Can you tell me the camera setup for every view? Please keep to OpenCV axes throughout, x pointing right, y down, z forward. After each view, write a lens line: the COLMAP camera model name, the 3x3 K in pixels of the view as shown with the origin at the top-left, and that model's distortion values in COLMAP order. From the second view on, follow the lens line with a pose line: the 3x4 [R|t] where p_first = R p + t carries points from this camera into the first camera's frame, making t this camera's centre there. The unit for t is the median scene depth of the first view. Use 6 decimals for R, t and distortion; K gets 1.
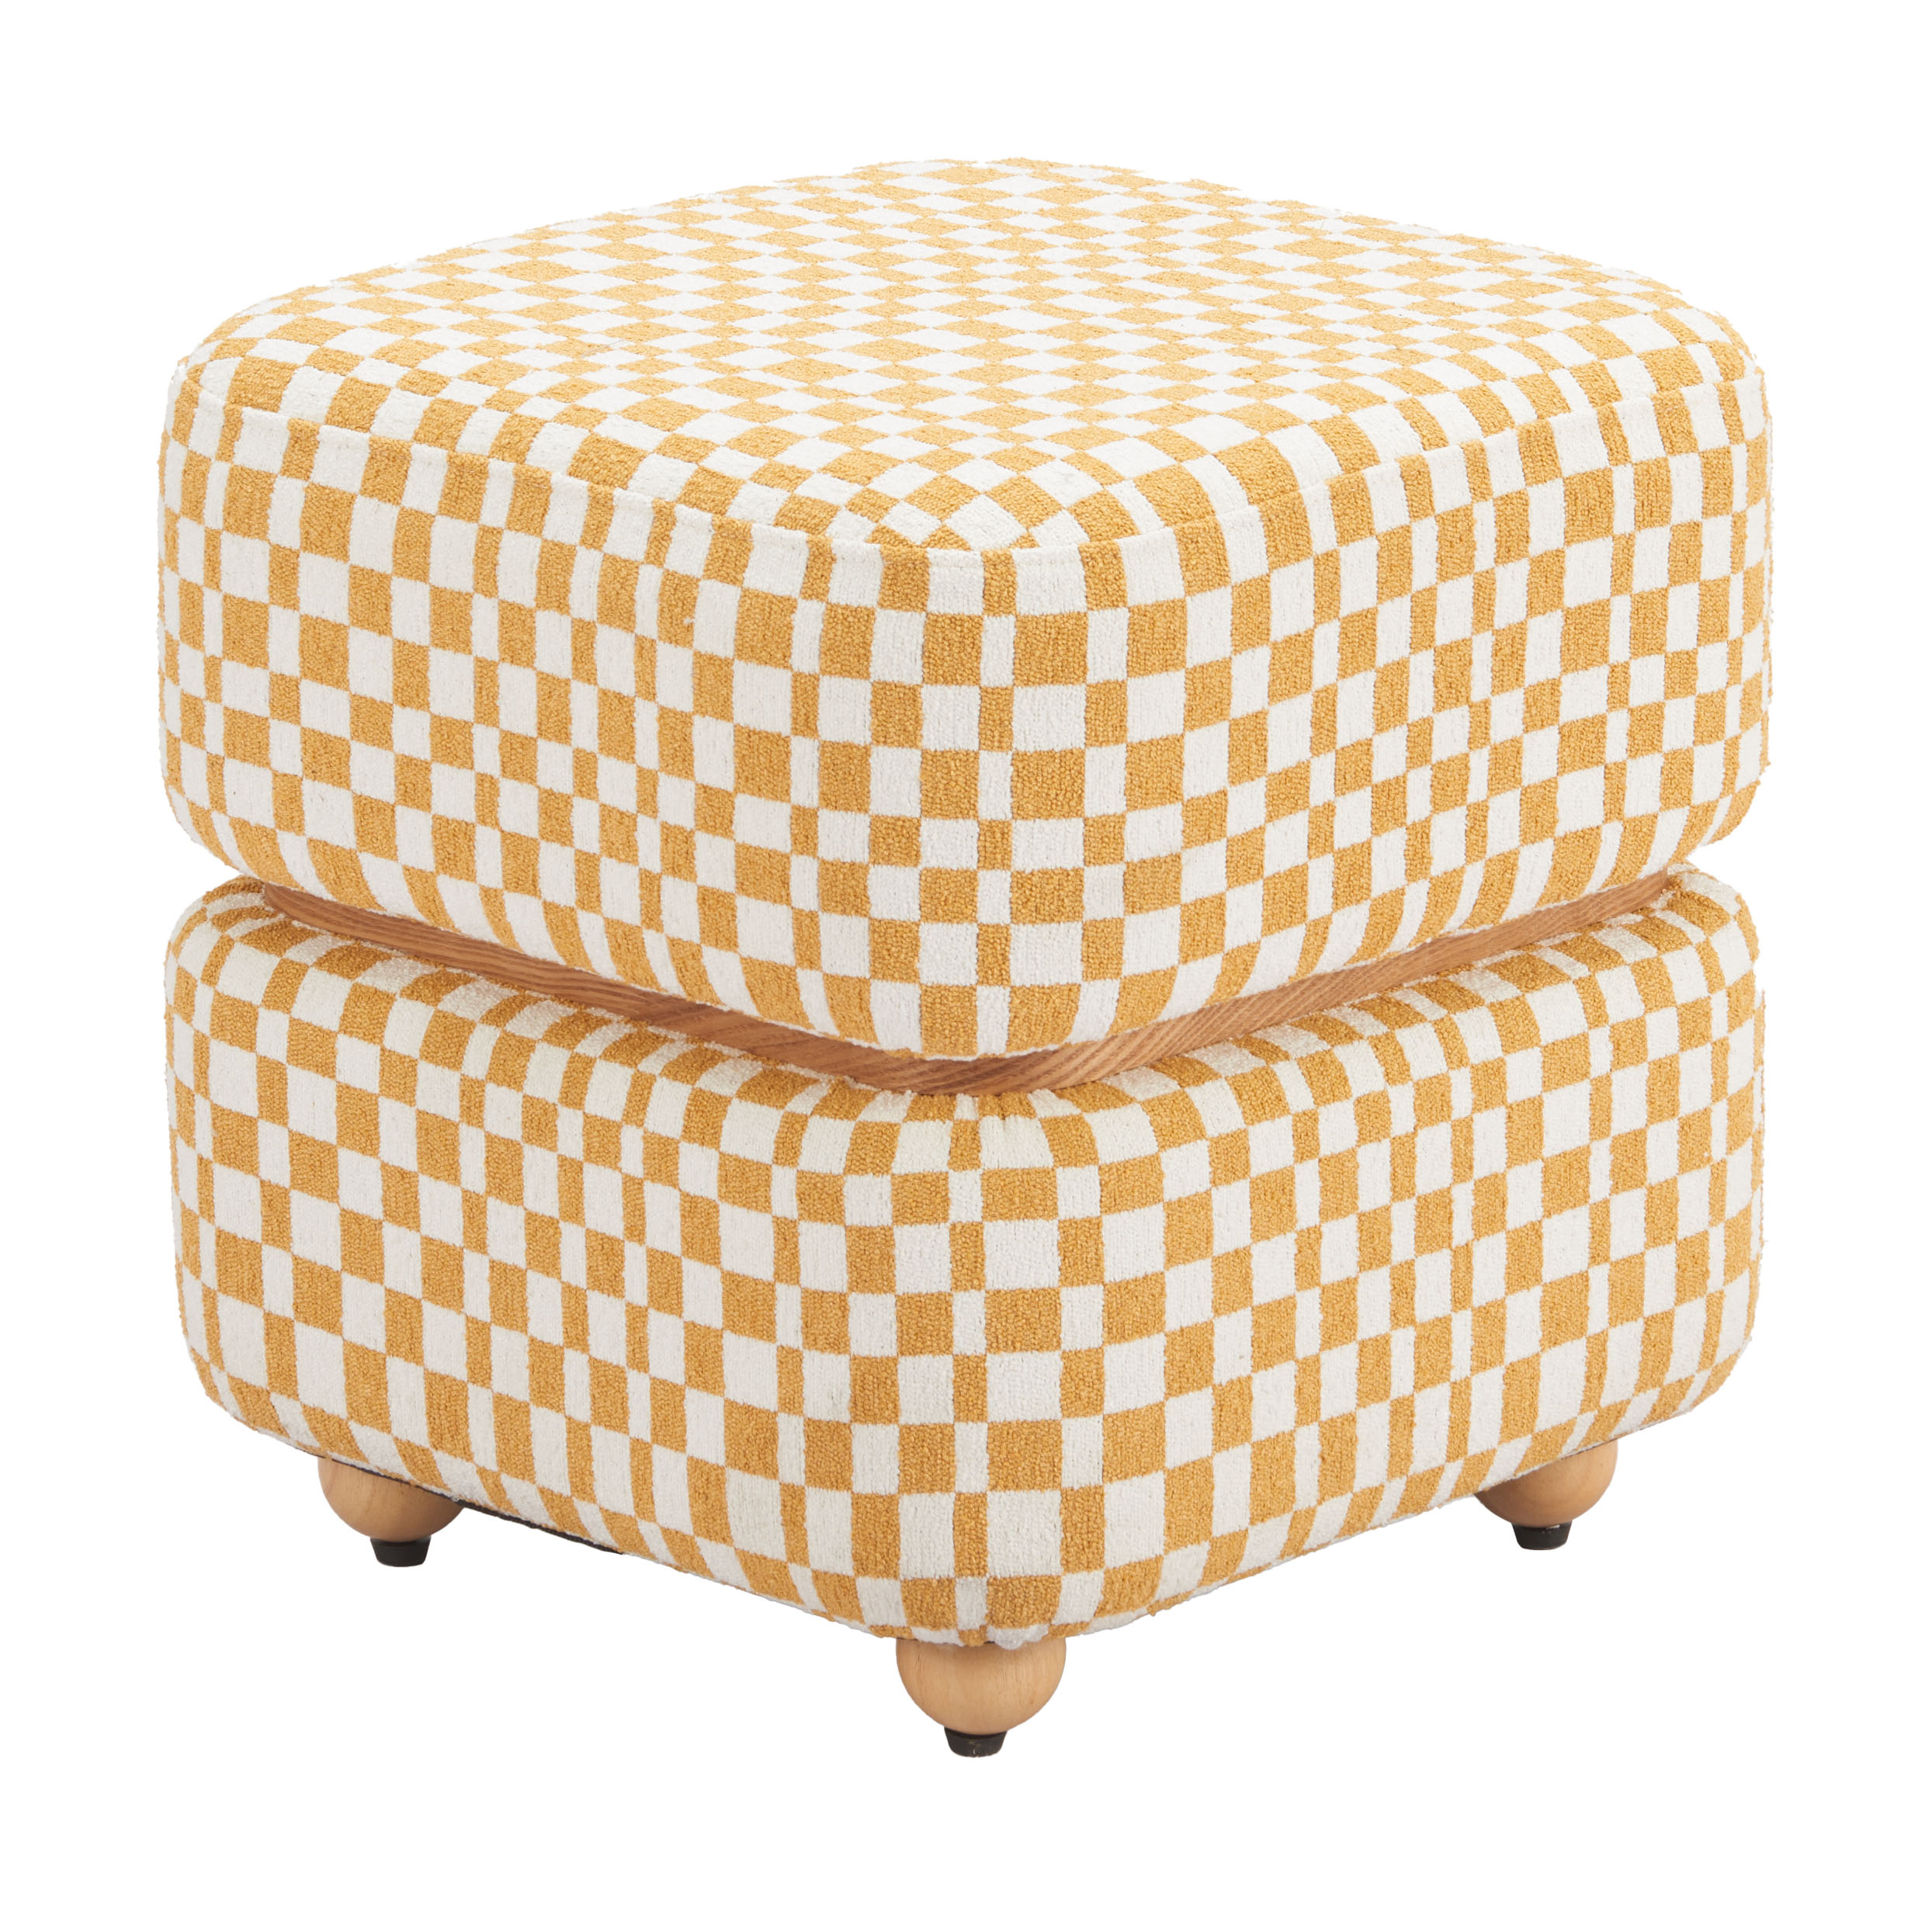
lens RADIAL K [[10230.1, 0, 1002.3], [0, 10230.1, 957.7], [0, 0, 1]] dist [0.263466, 0.114219]
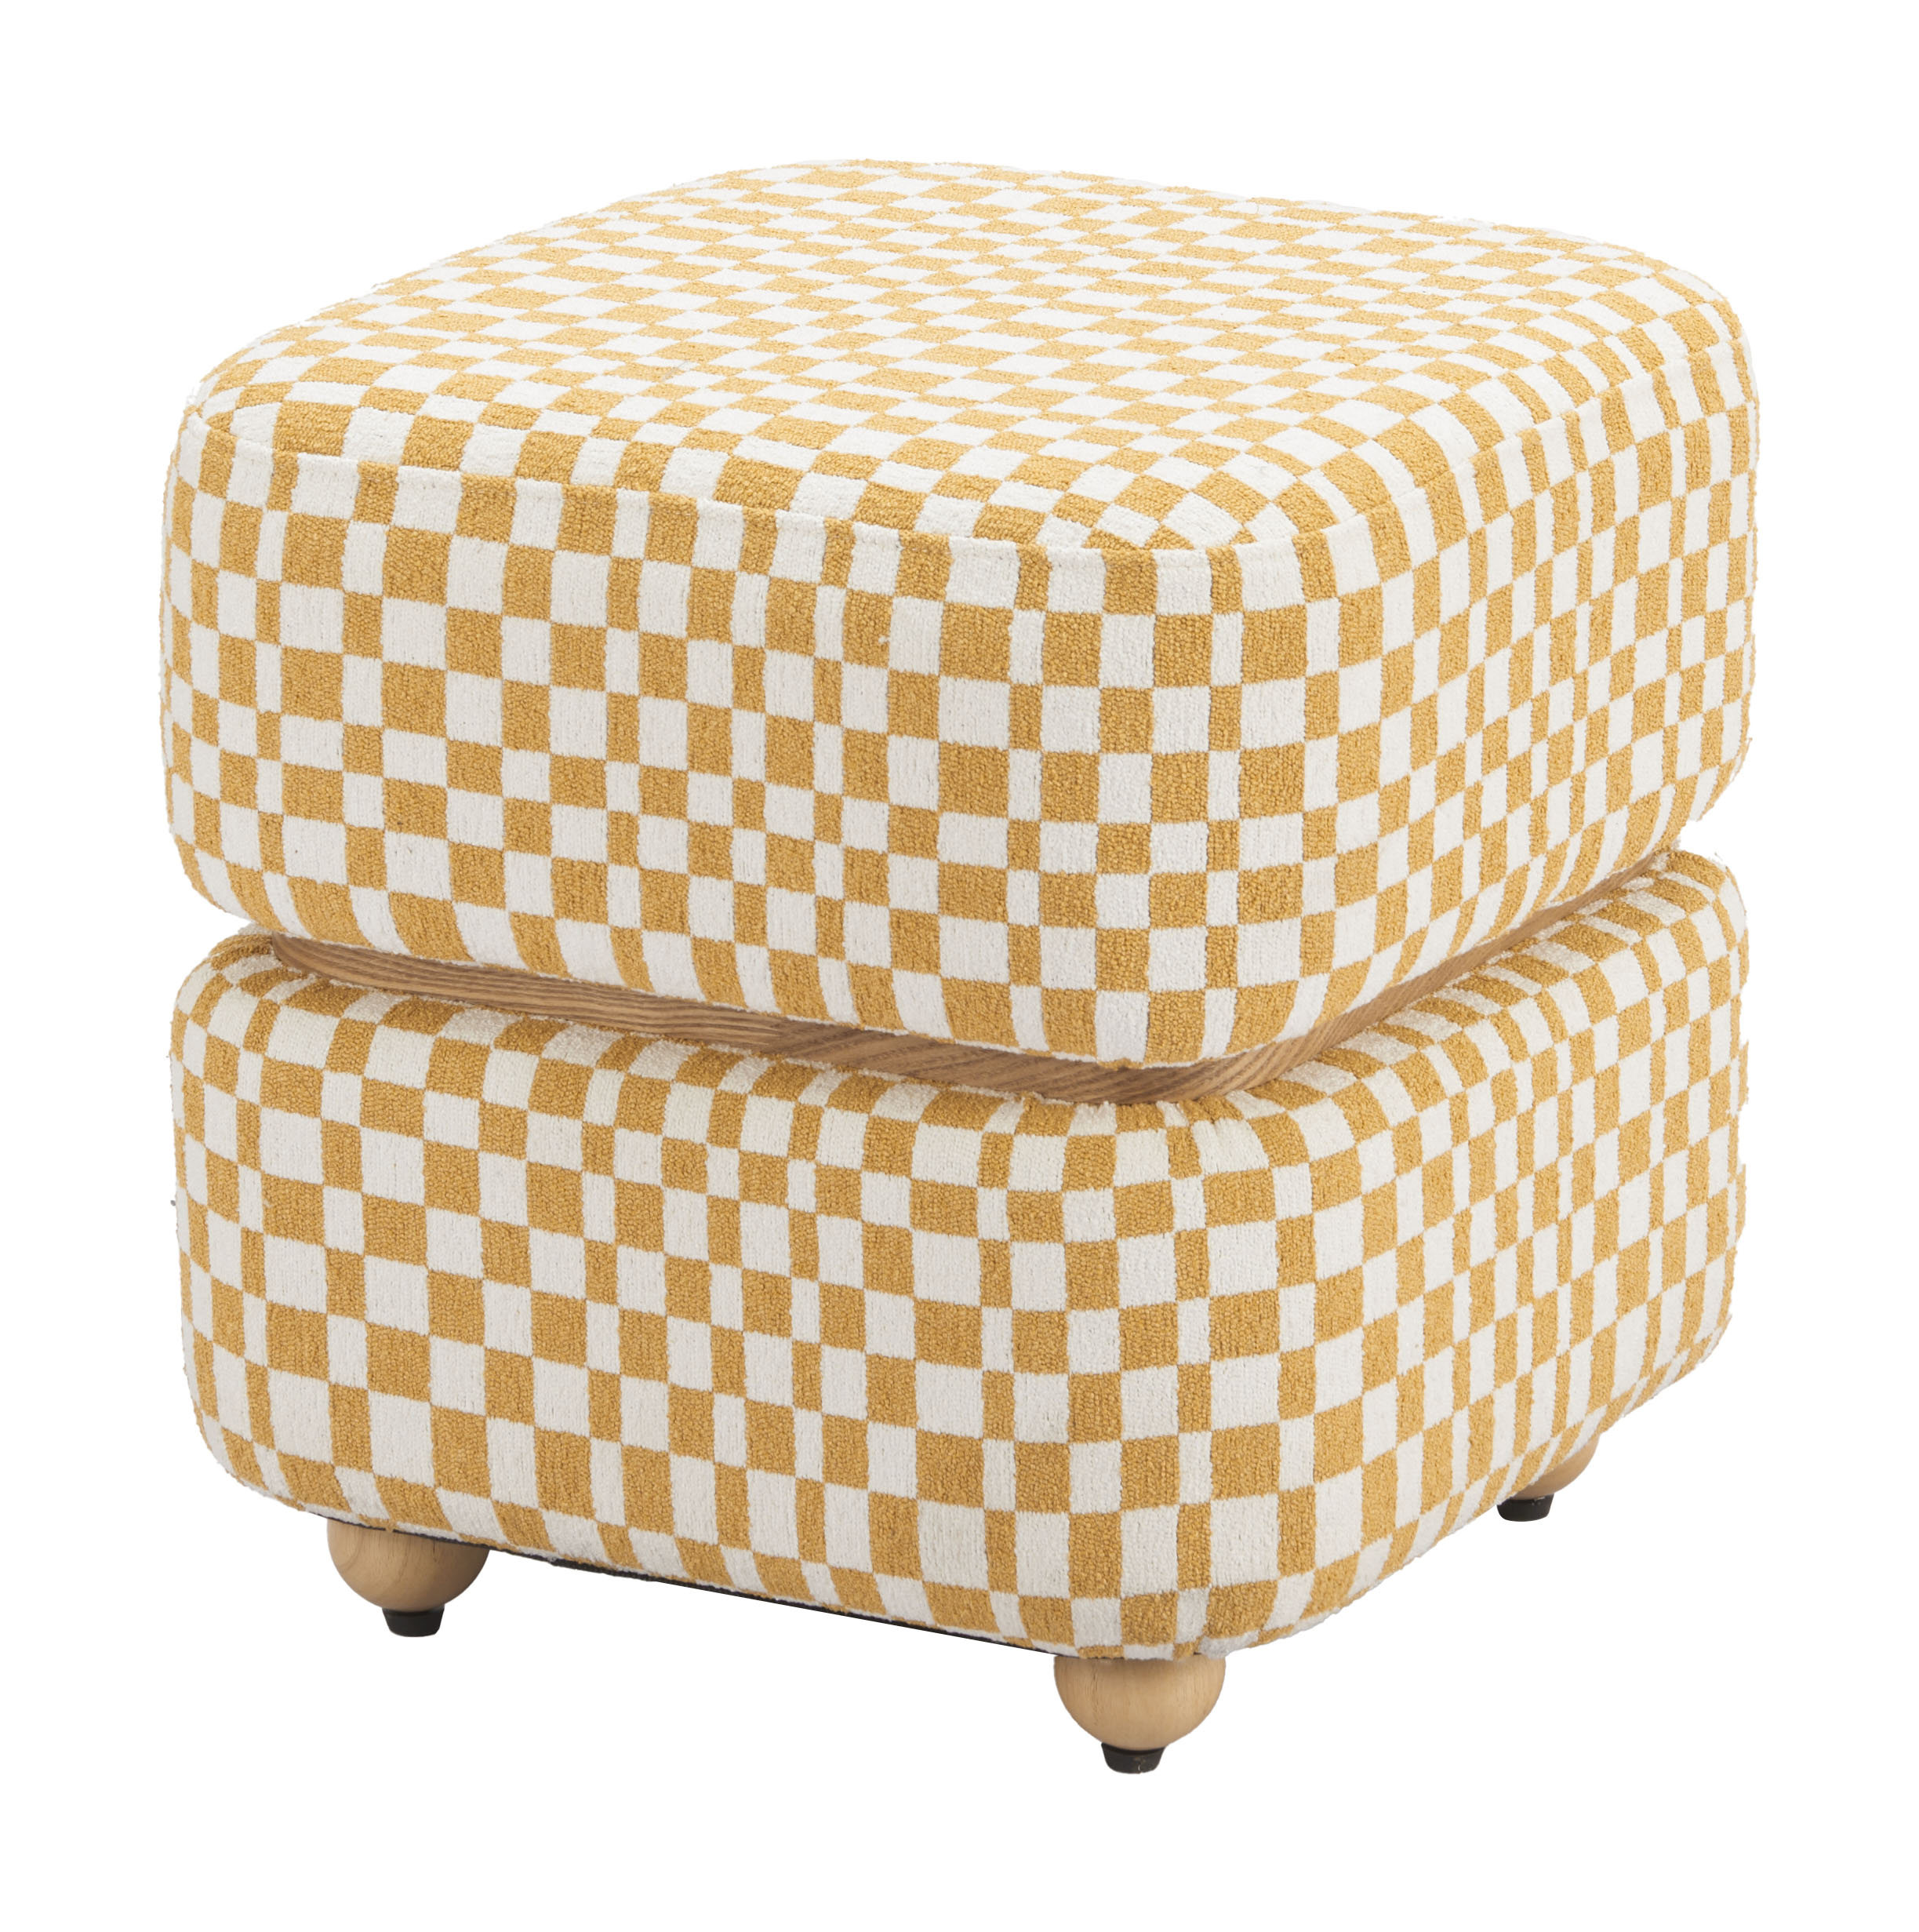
lens RADIAL K [[10229.3, 0, 959.5], [0, 10229.3, 966.0], [0, 0, 1]] dist [0.263466, 0.114219]
pose [[0.968261, -0.071054, 0.239630, -0.255266], [0.071050, 0.997435, 0.008665, -0.009511], [-0.239631, 0.008636, 0.970826, 0.045604]]
